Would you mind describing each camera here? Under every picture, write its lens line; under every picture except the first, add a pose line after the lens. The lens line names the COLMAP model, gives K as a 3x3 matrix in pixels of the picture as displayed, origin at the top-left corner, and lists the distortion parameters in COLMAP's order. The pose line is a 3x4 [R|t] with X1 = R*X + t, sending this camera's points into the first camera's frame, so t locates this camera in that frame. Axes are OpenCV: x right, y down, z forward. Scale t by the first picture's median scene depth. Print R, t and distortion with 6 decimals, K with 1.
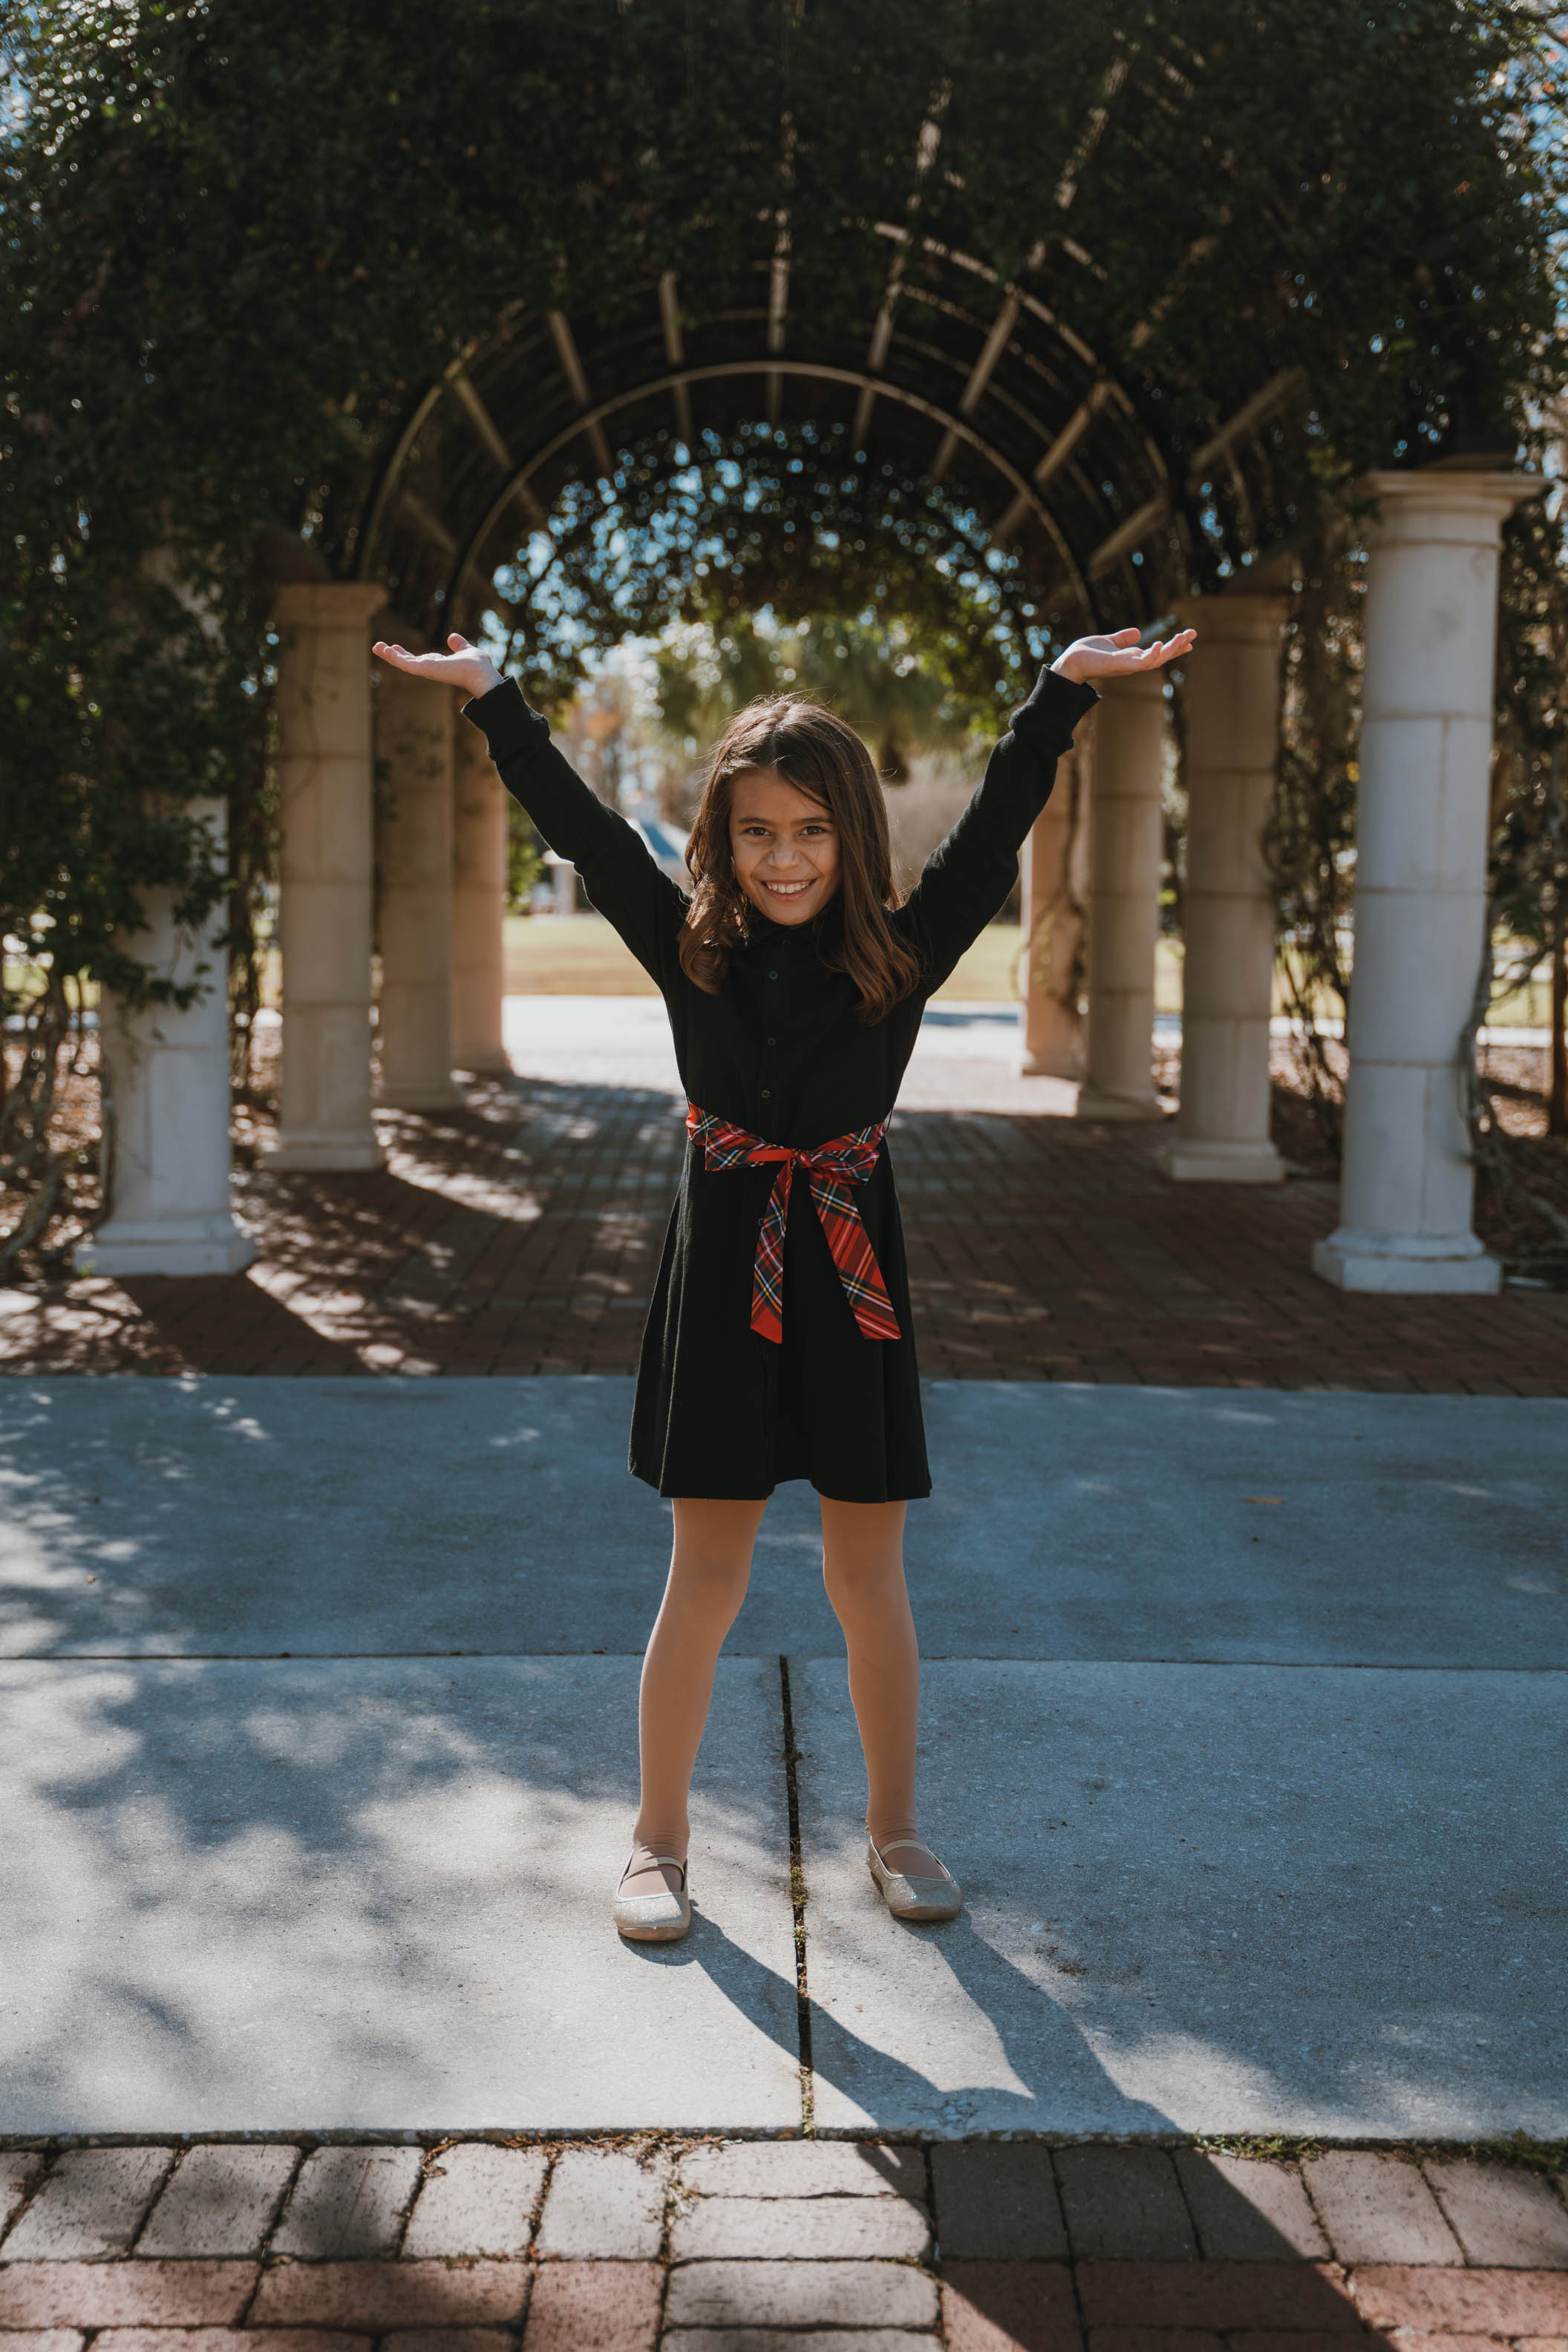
lens RADIAL K [[2759.0, 0, 784.6], [0, 2759.0, 1186.7], [0, 0, 1]] dist [-0.006495, 0.193062]
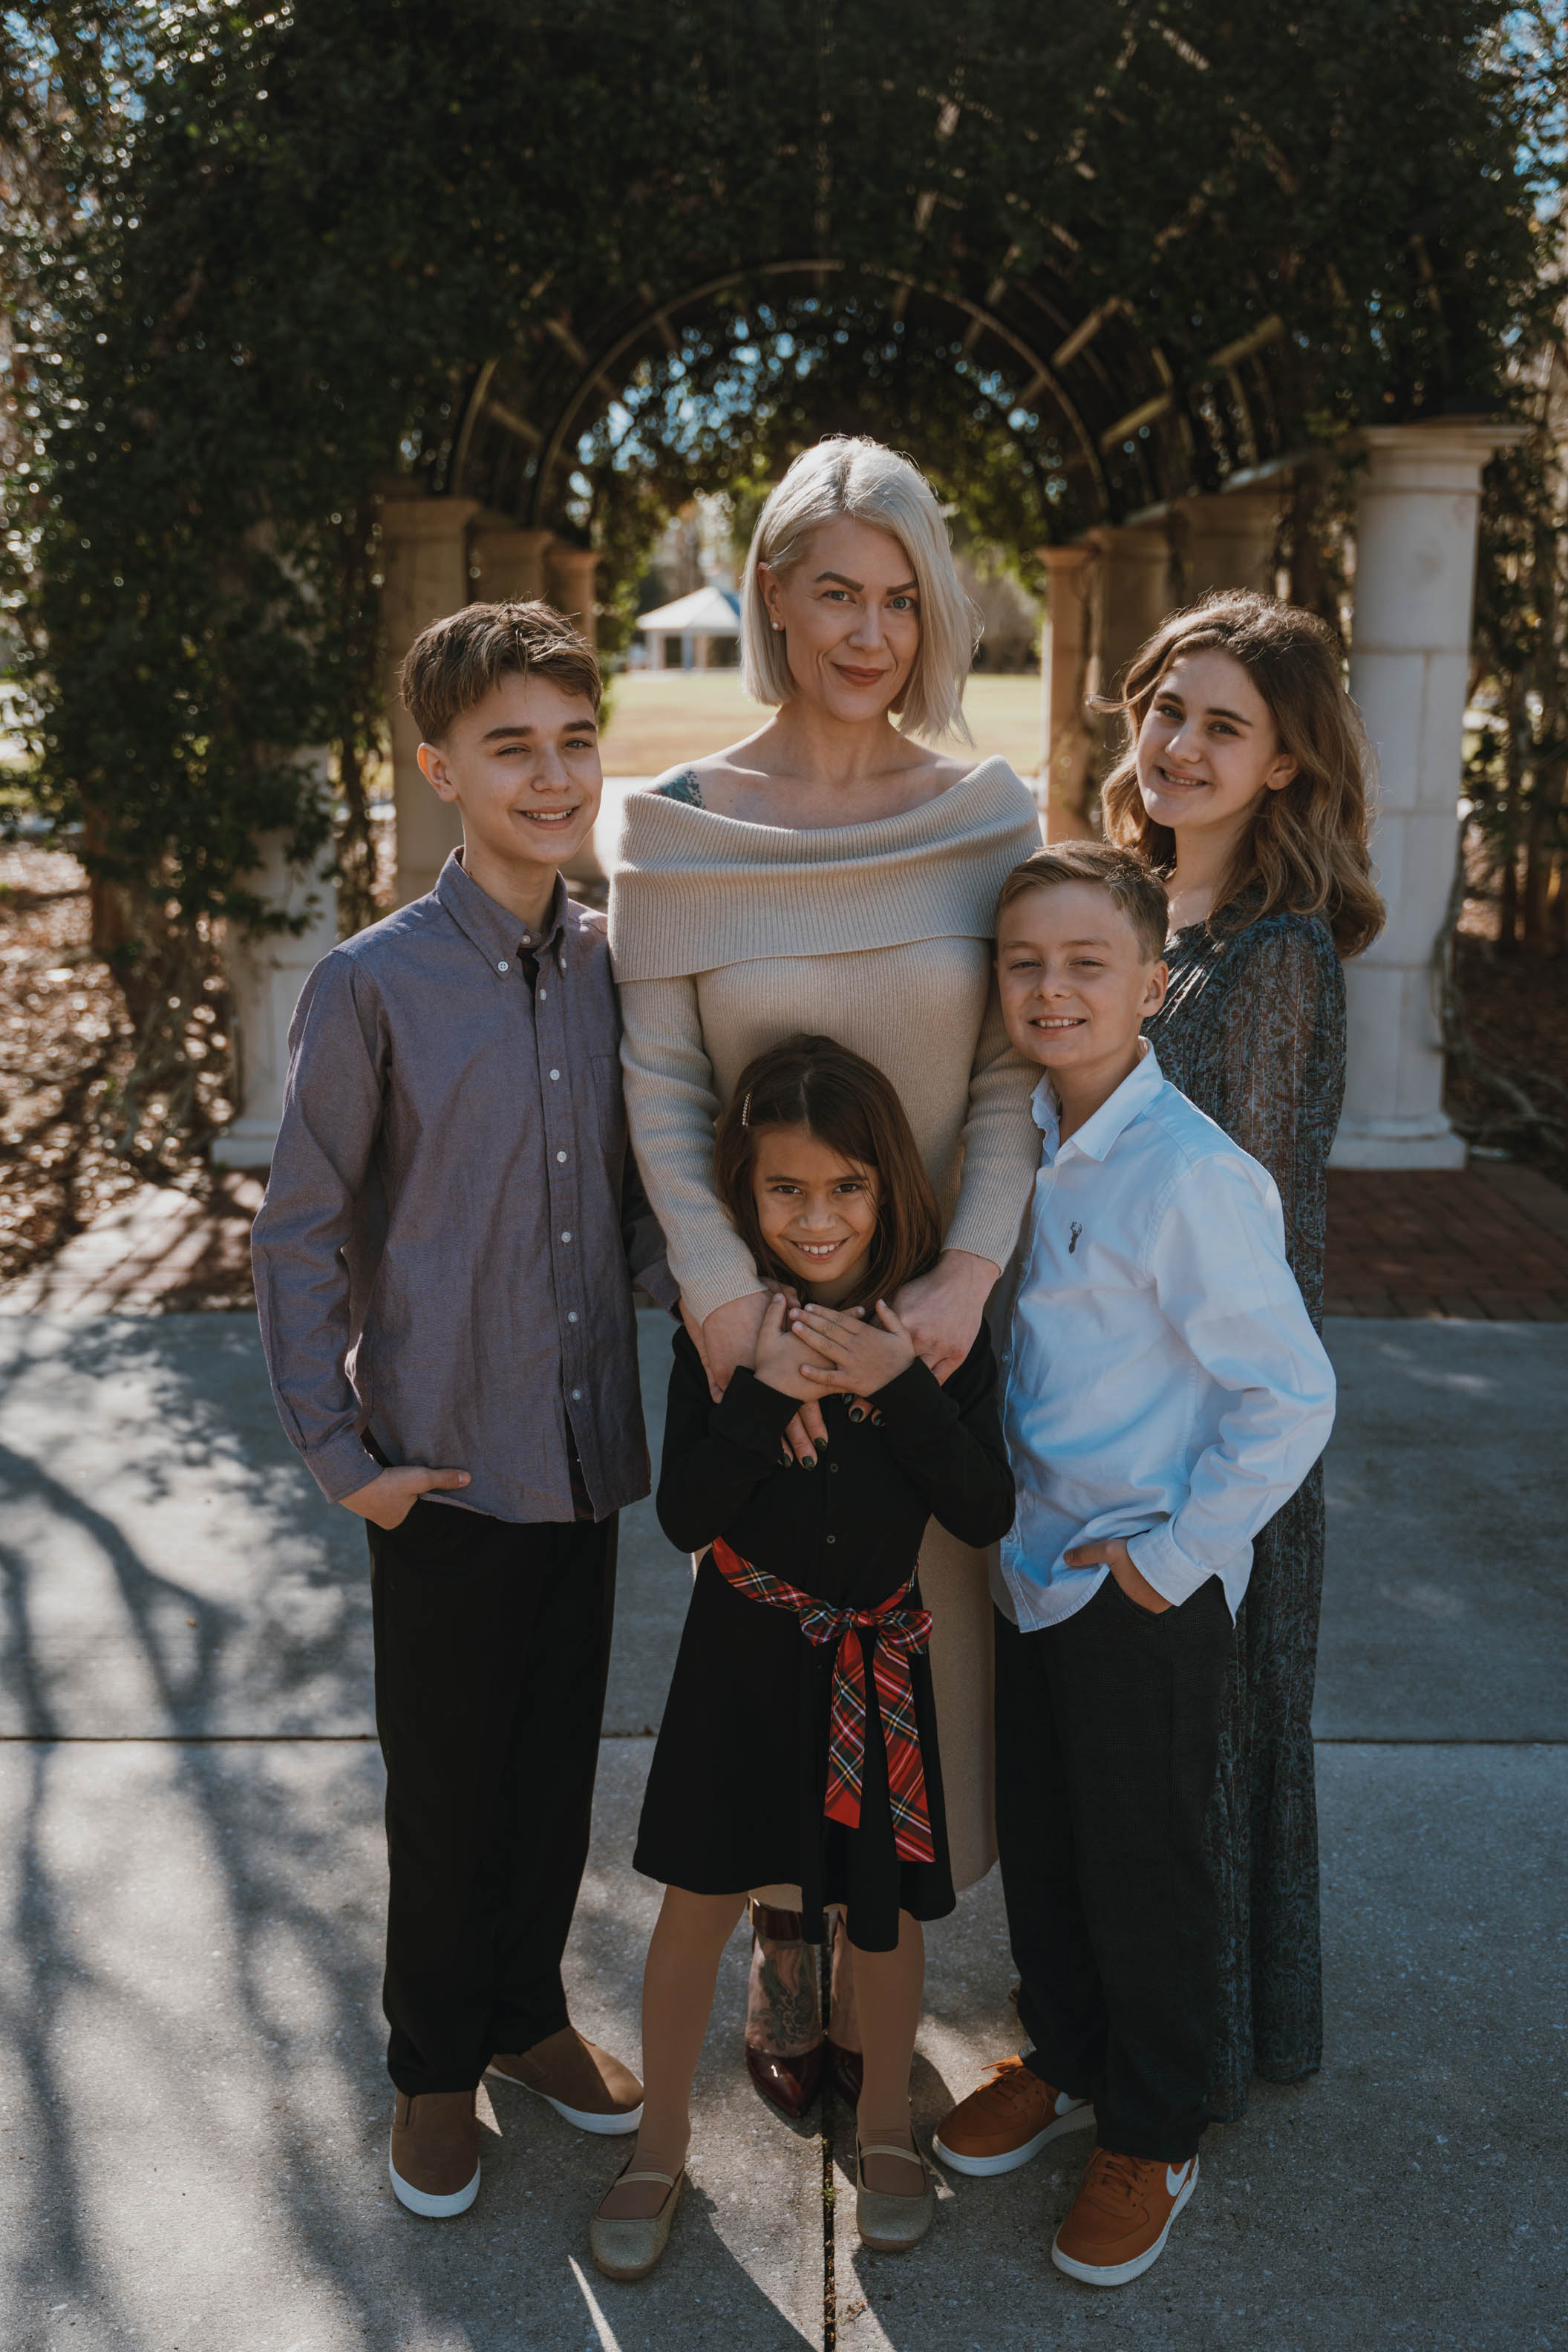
lens RADIAL K [[2275.7, 0, 774.9], [0, 2275.7, 1181.1], [0, 0, 1]] dist [-0.068514, 0.189839]
pose [[0.999461, -0.009669, -0.031370, 0.005736], [0.013500, 0.992152, 0.124307, -0.077475], [0.029922, -0.124664, 0.991748, 0.072343]]
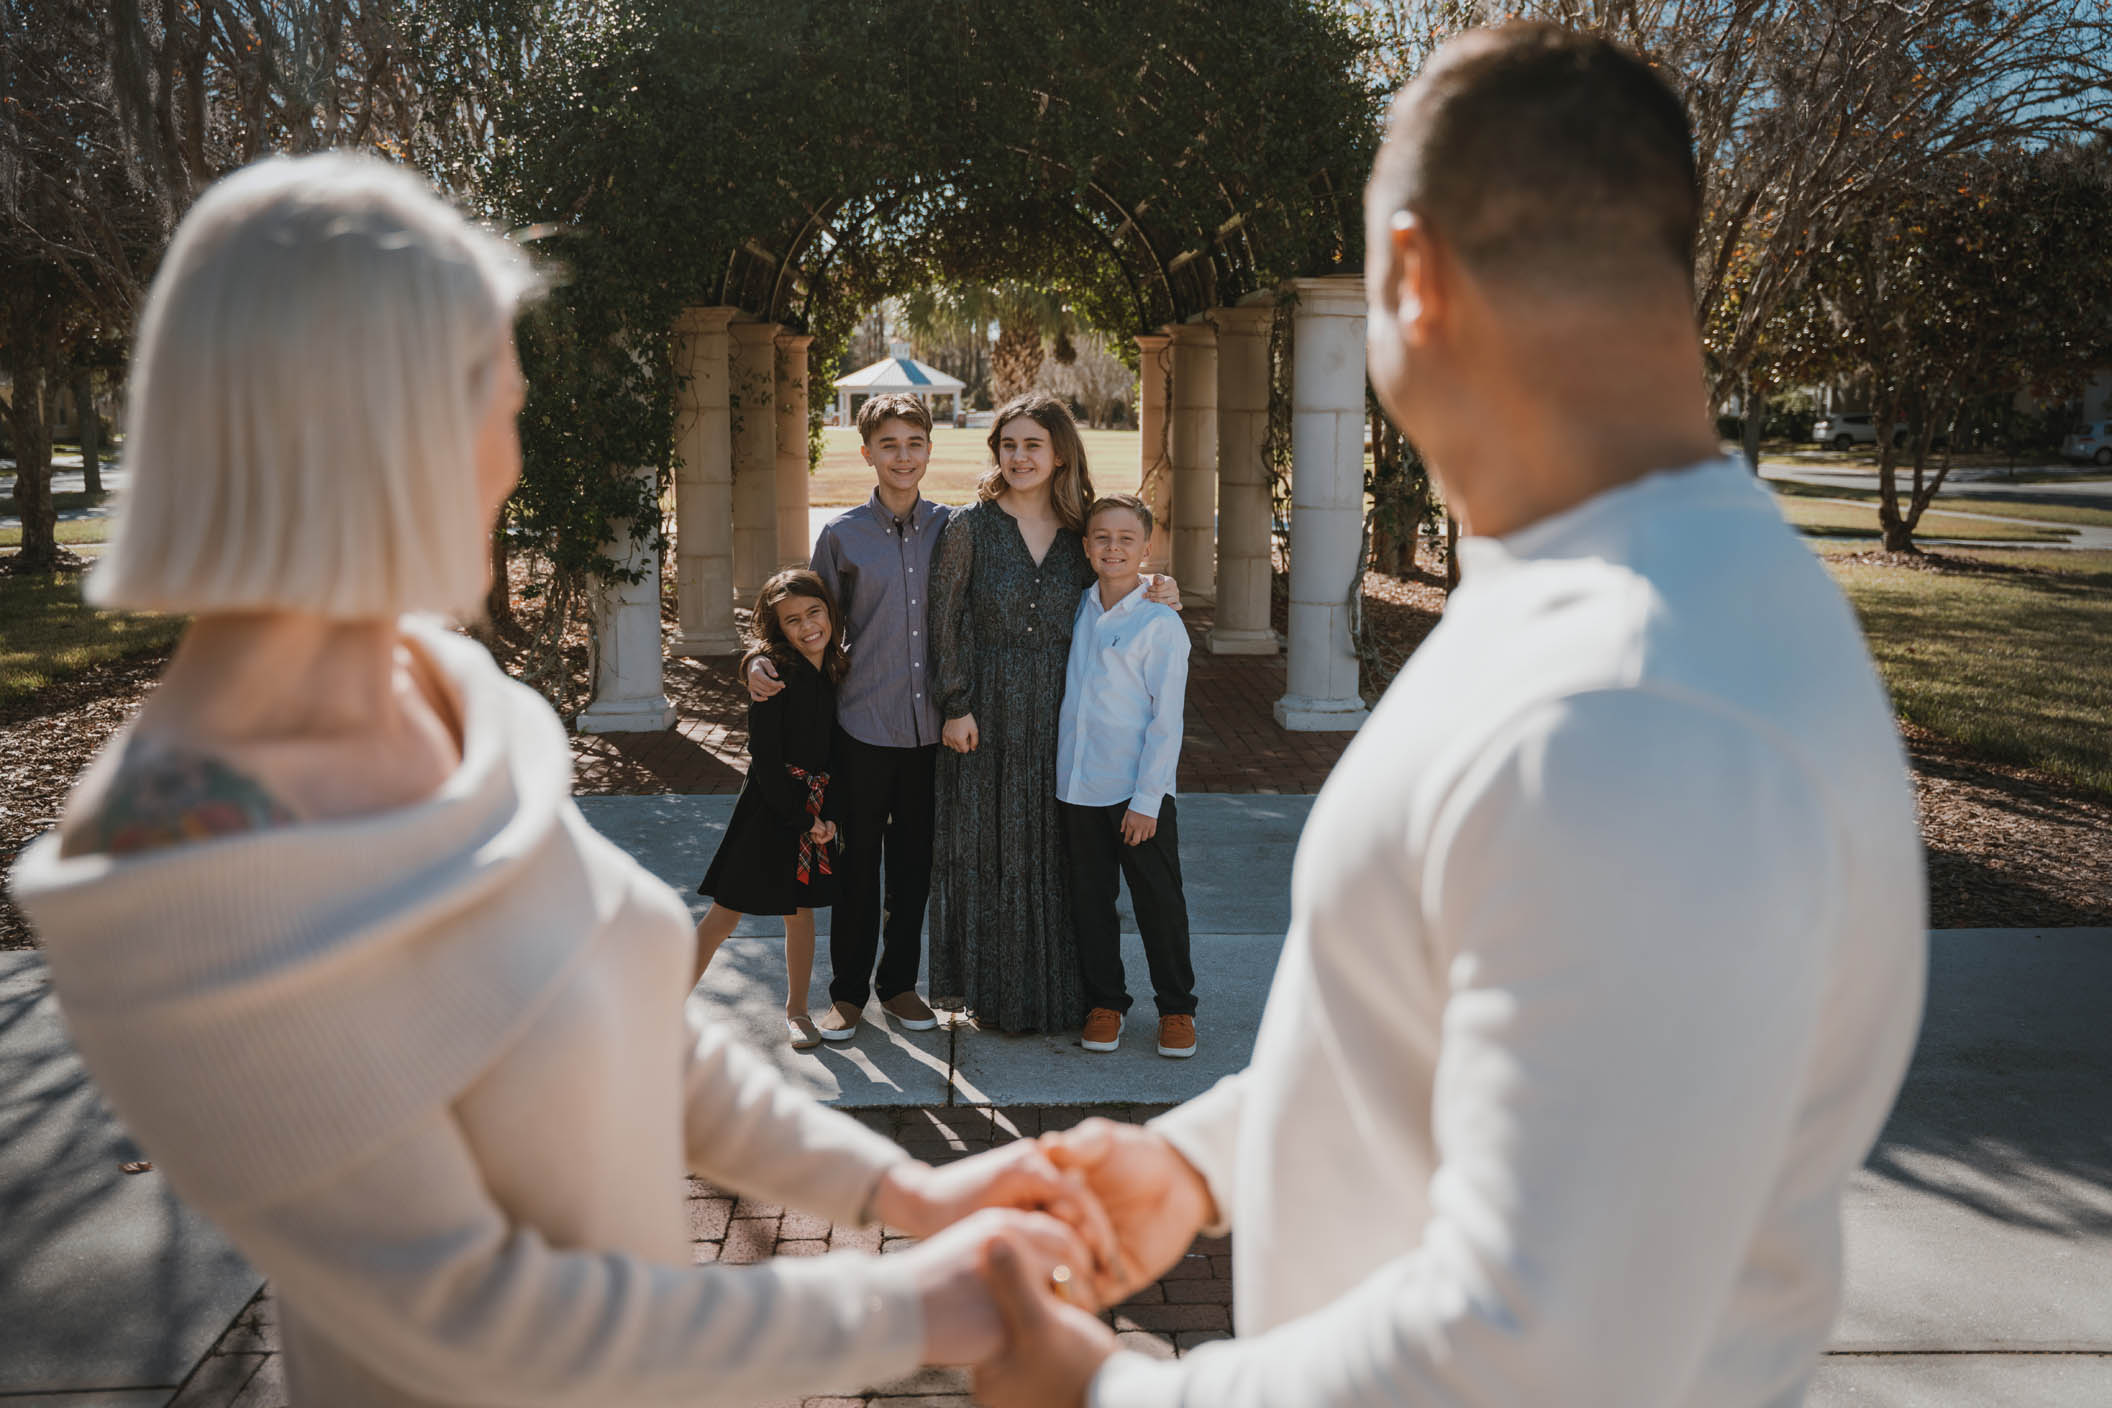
lens RADIAL K [[1947.3, 0, 1070.0], [0, 1947.3, 677.2], [0, 0, 1]] dist [-0.046404, 0.010359]
pose [[0.999343, -0.014854, 0.033066, 0.021023], [0.013758, 0.999356, 0.033144, -0.042009], [-0.033537, -0.032668, 0.998903, -0.269466]]
